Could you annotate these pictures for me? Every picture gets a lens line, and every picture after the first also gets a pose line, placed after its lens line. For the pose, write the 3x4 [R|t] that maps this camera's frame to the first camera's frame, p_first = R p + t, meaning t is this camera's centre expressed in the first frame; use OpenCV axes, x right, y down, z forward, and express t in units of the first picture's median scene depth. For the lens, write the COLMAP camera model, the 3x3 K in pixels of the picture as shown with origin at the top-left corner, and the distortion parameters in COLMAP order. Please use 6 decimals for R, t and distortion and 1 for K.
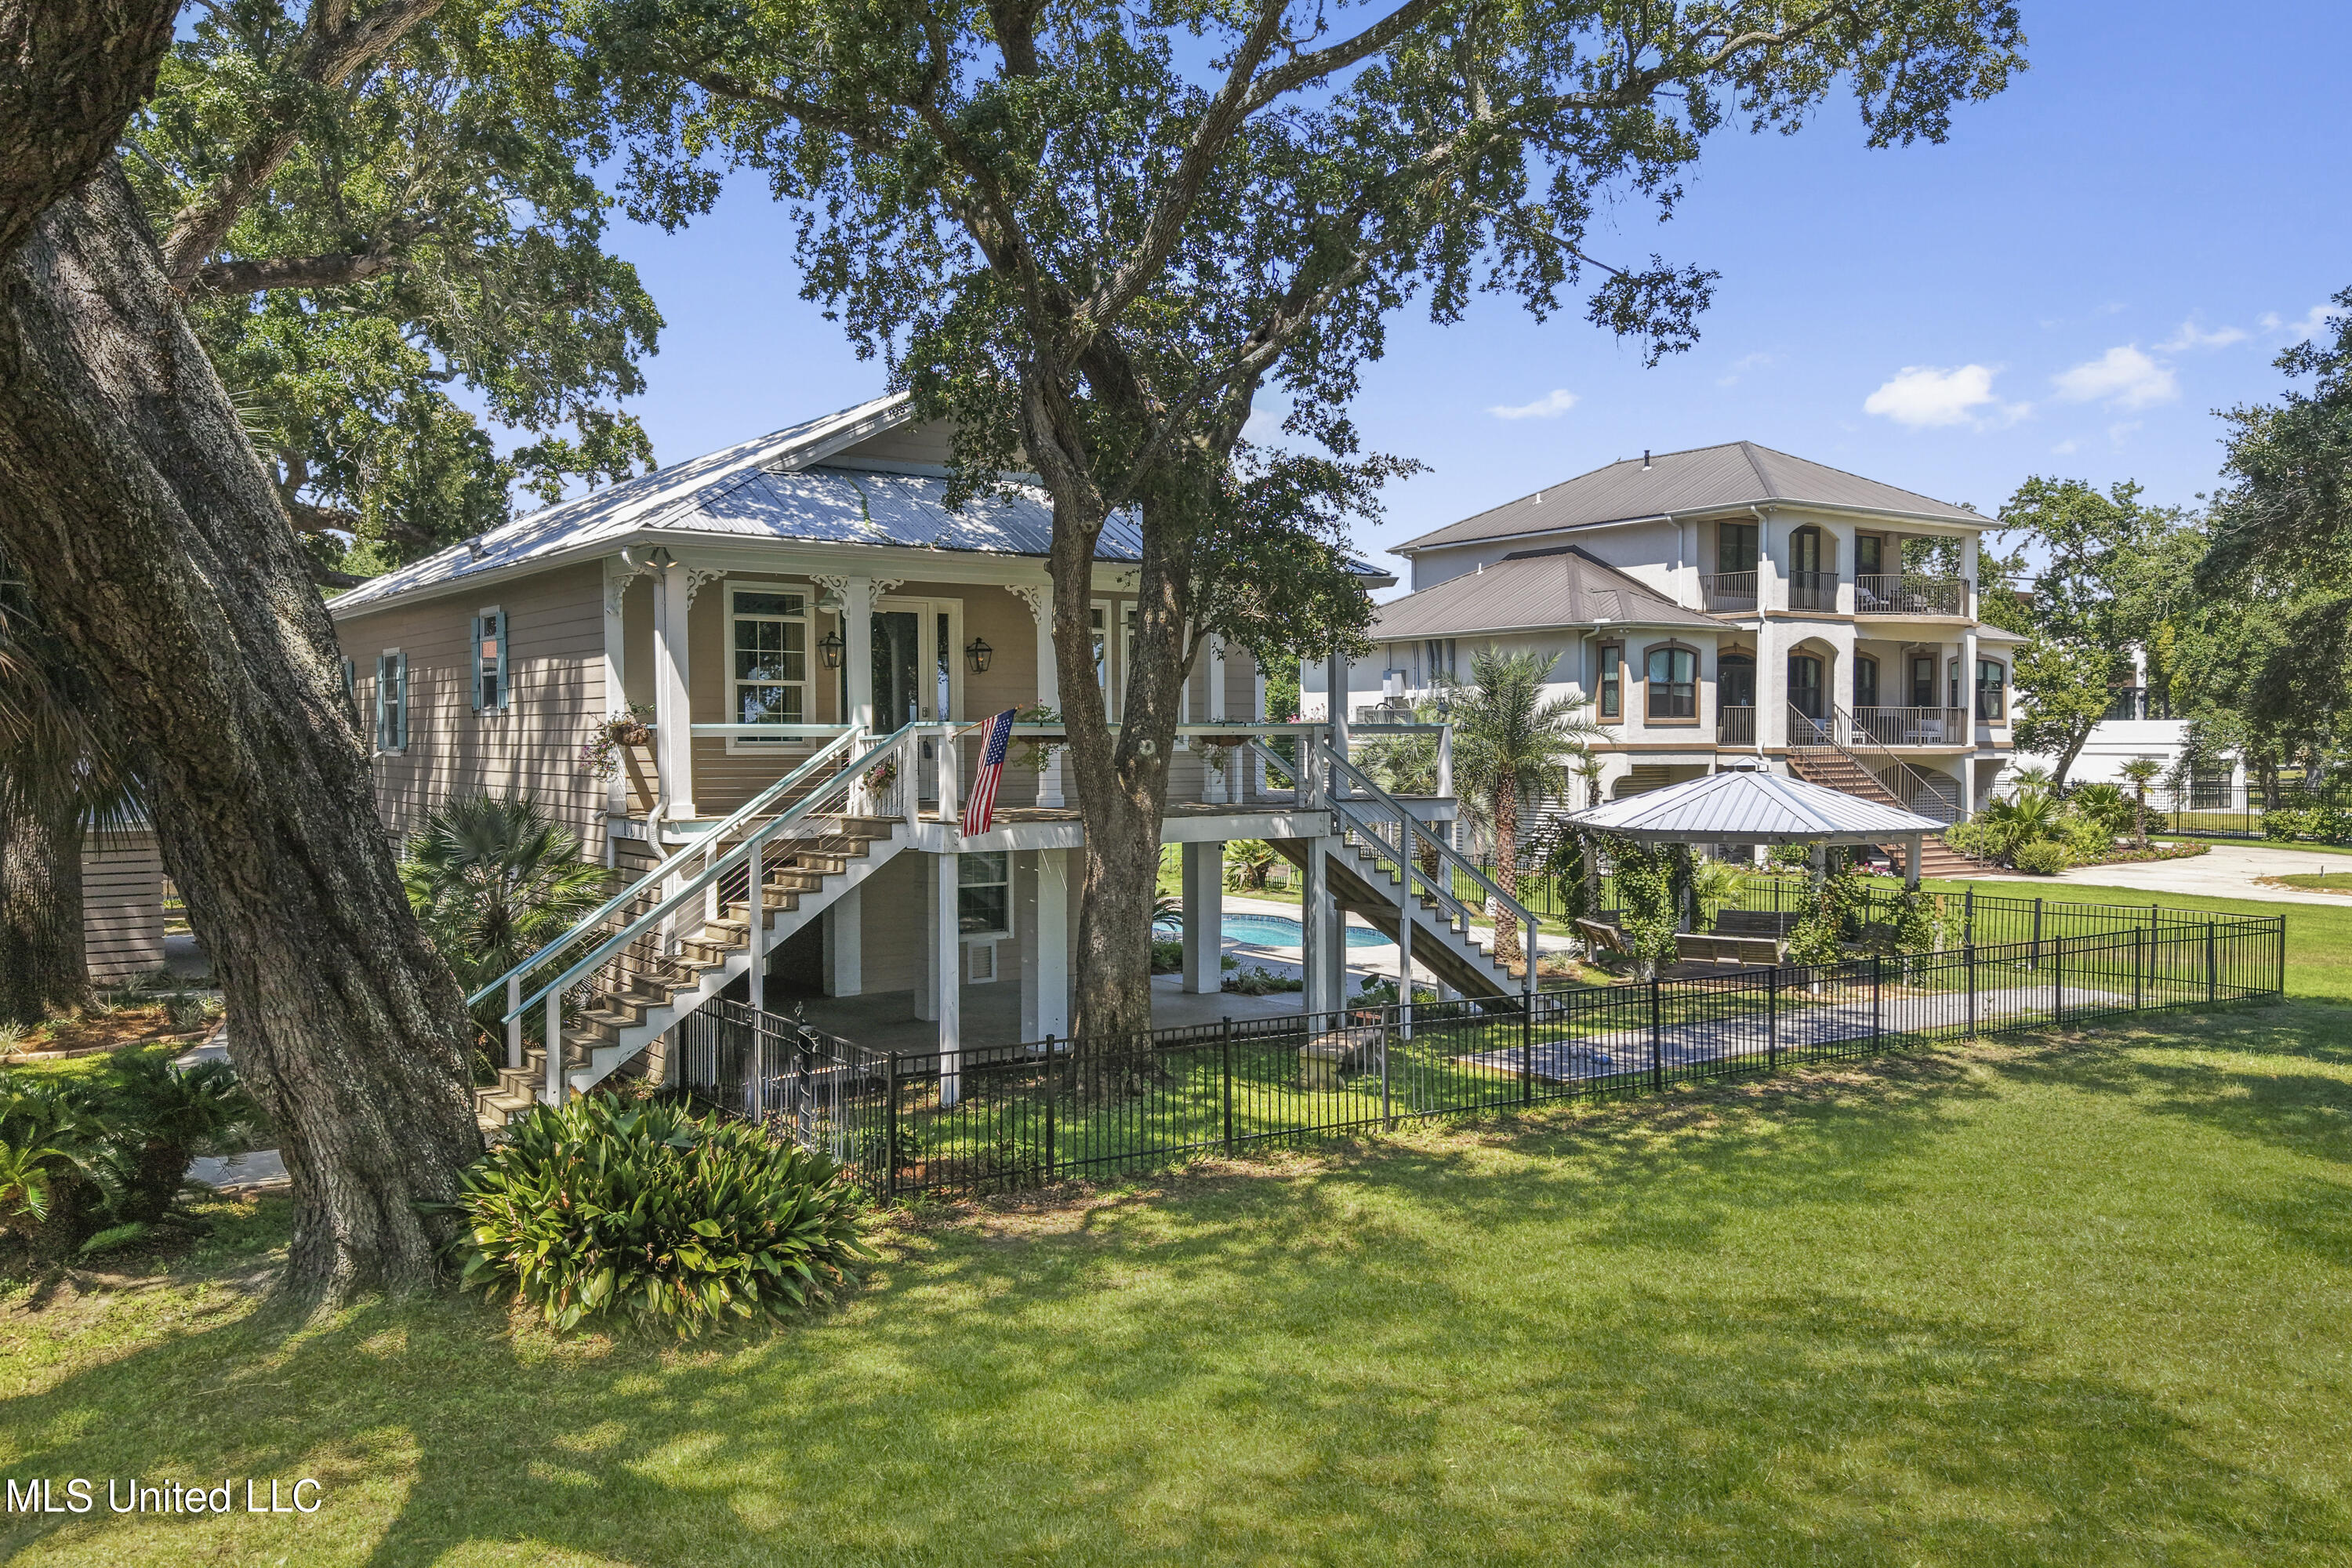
lens RADIAL K [[1820.9, 0, 1176.0], [0, 1820.9, 784.0], [0, 0, 1]] dist [0.051732, -0.062497]
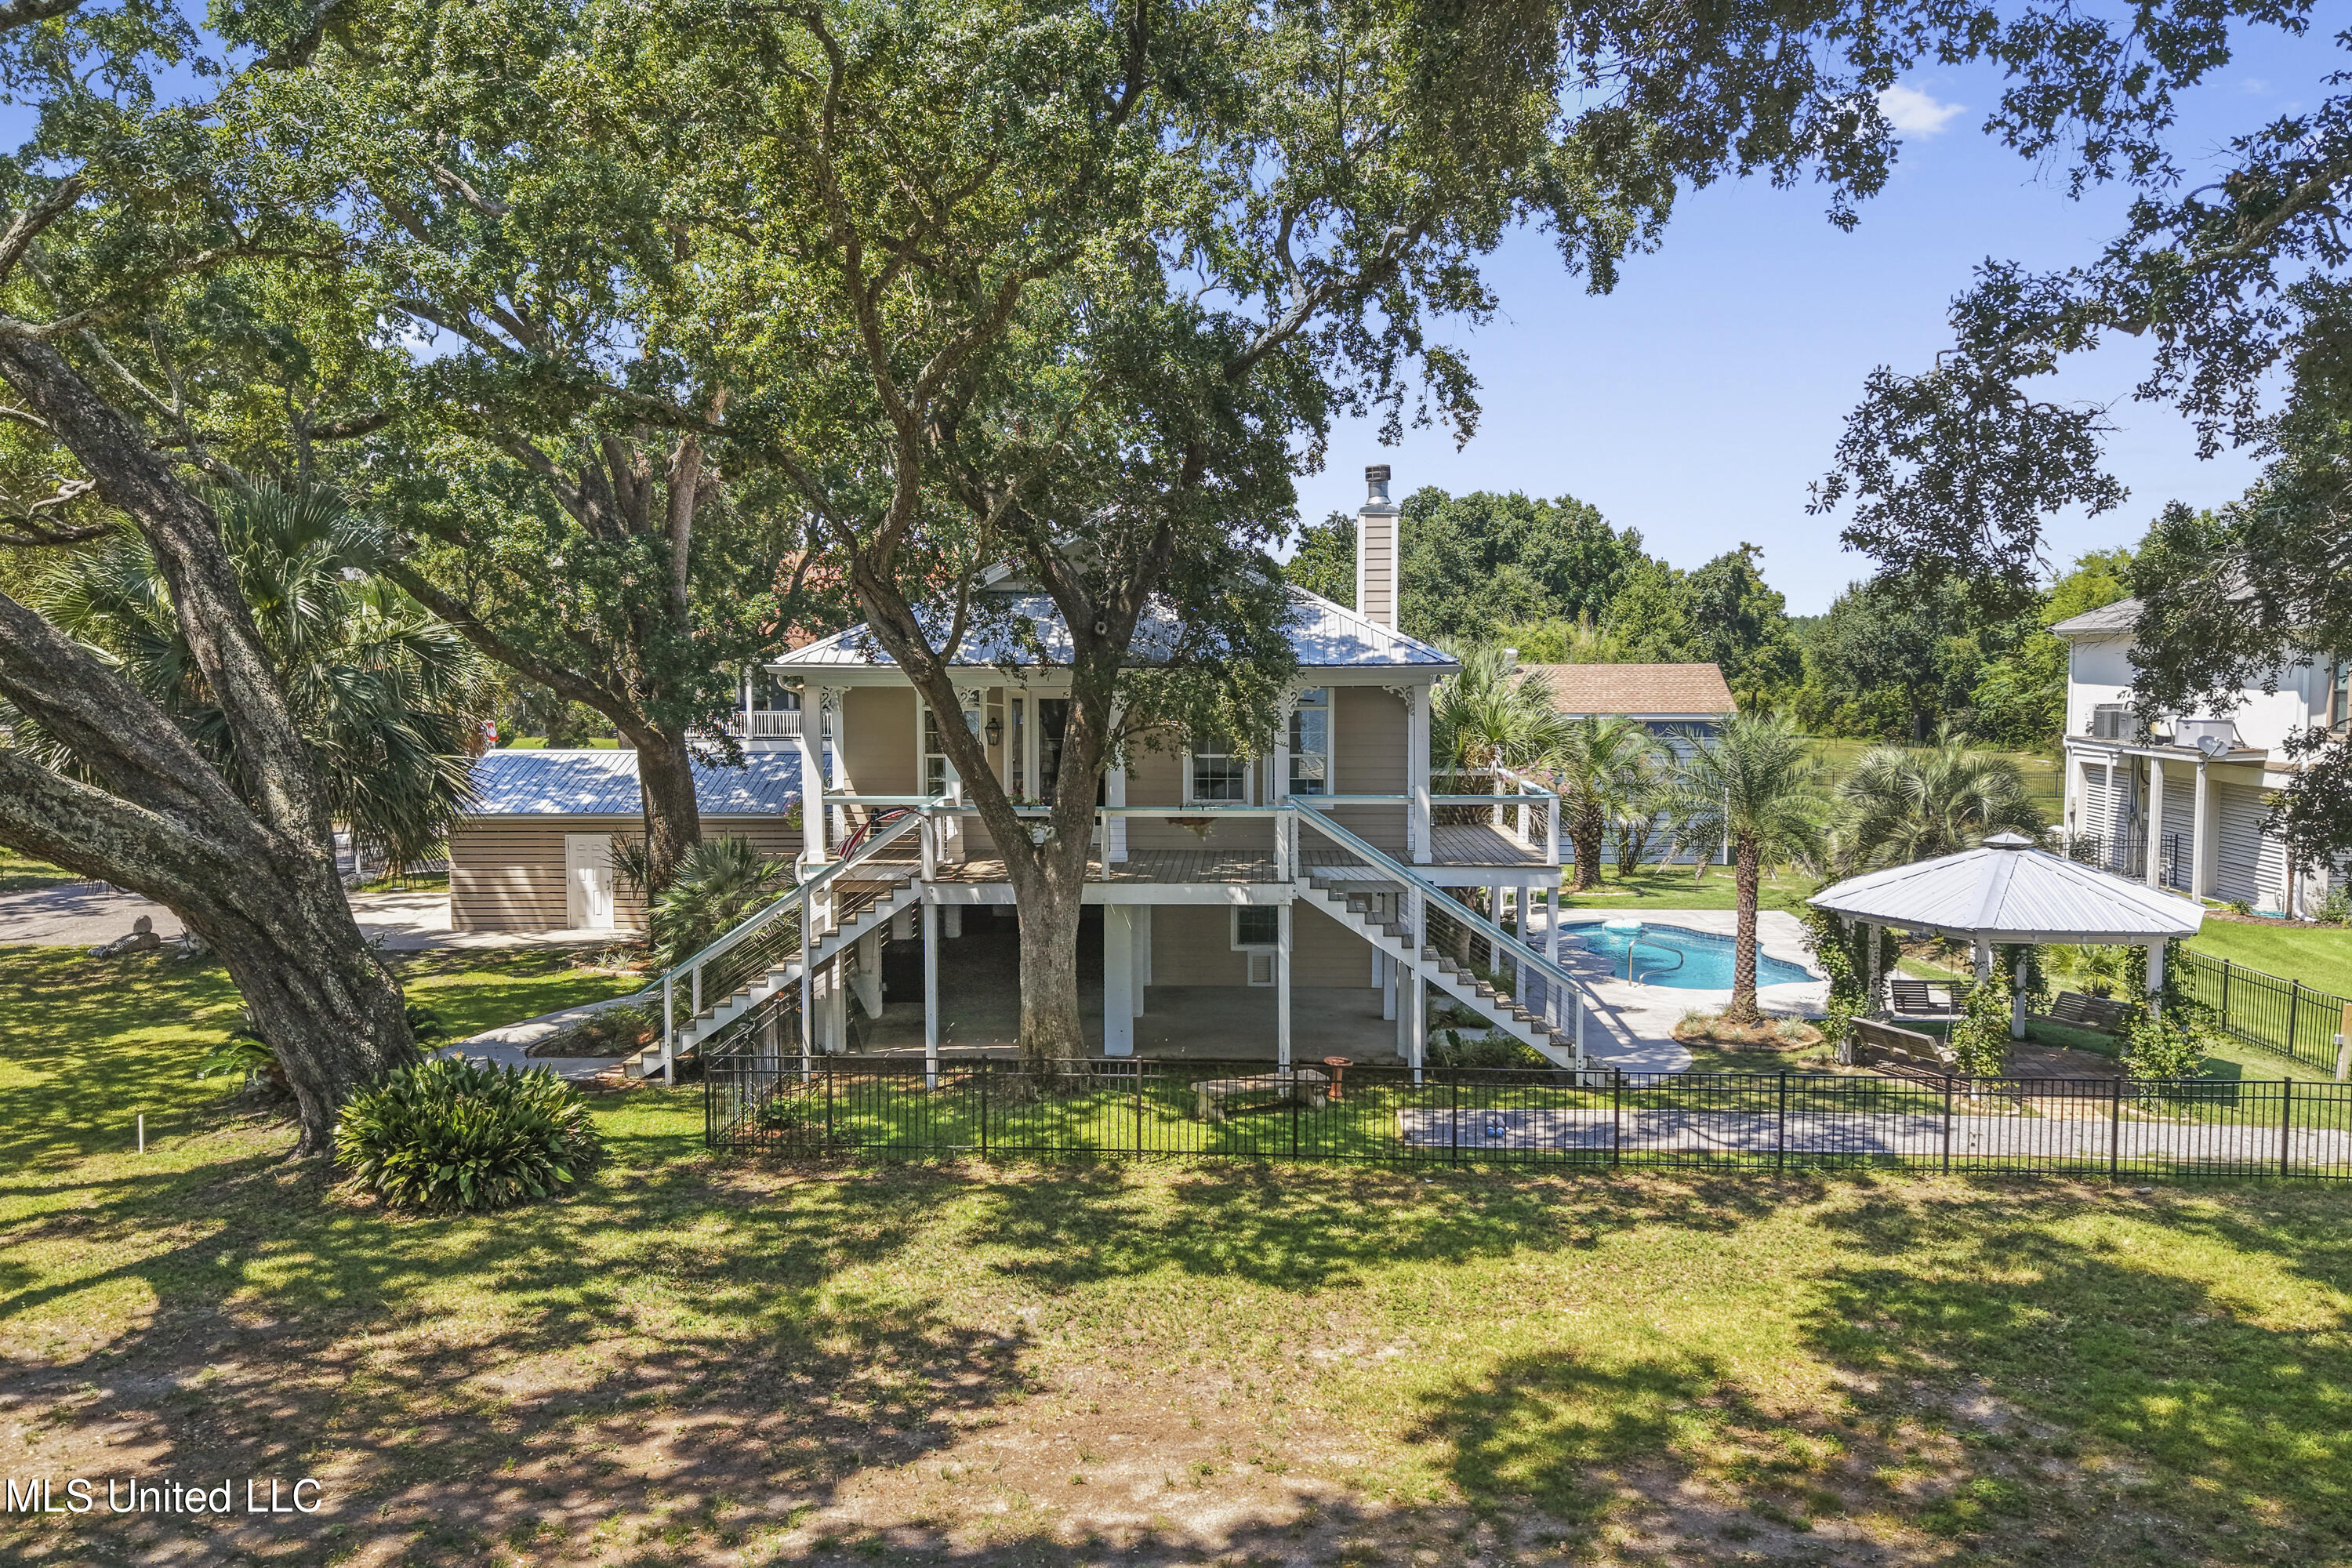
lens RADIAL K [[1820.9, 0, 1176.0], [0, 1820.9, 784.0], [0, 0, 1]] dist [0.051732, -0.062497]
pose [[0.791267, 0.037540, -0.610317, 1.142217], [-0.012461, 0.998896, 0.045286, -0.154854], [0.611344, -0.028228, 0.790861, 0.073310]]
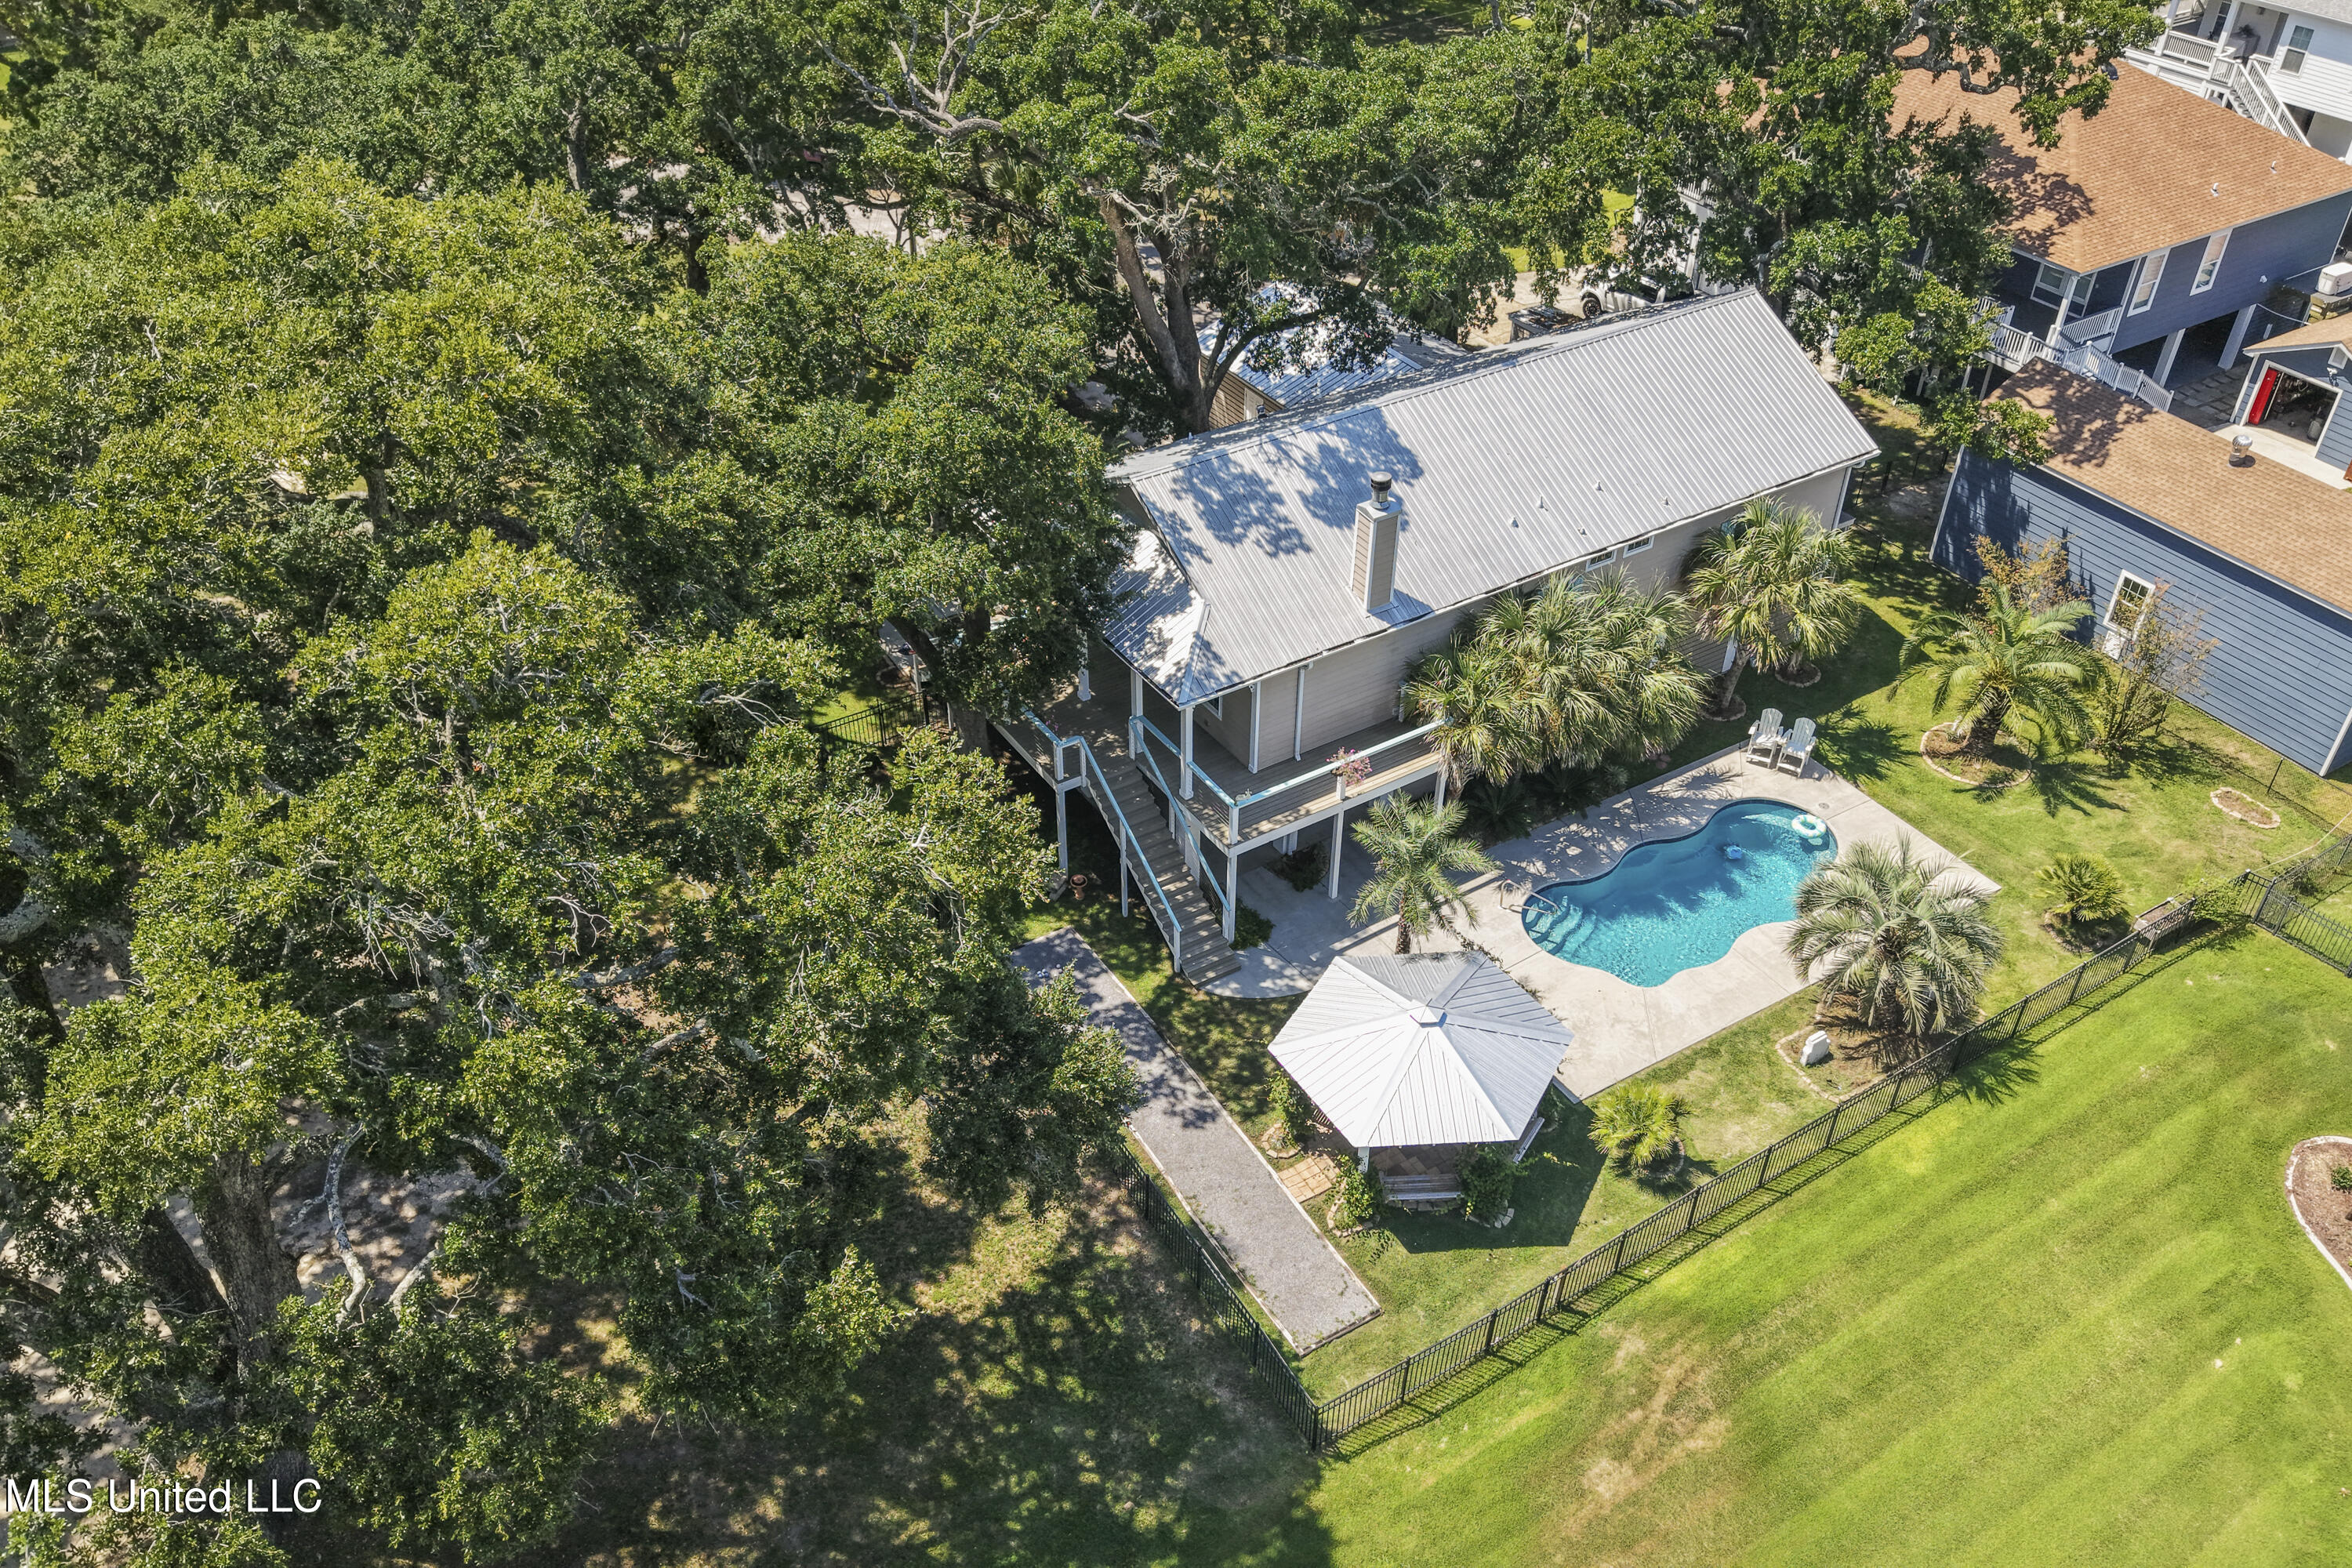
lens RADIAL K [[1820.9, 0, 1176.0], [0, 1820.9, 784.0], [0, 0, 1]] dist [0.051732, -0.062497]
pose [[-0.066154, 0.620798, -0.781175, 2.492358], [-0.028293, 0.781408, 0.623379, -1.860757], [0.997408, 0.063341, -0.034129, 1.870260]]
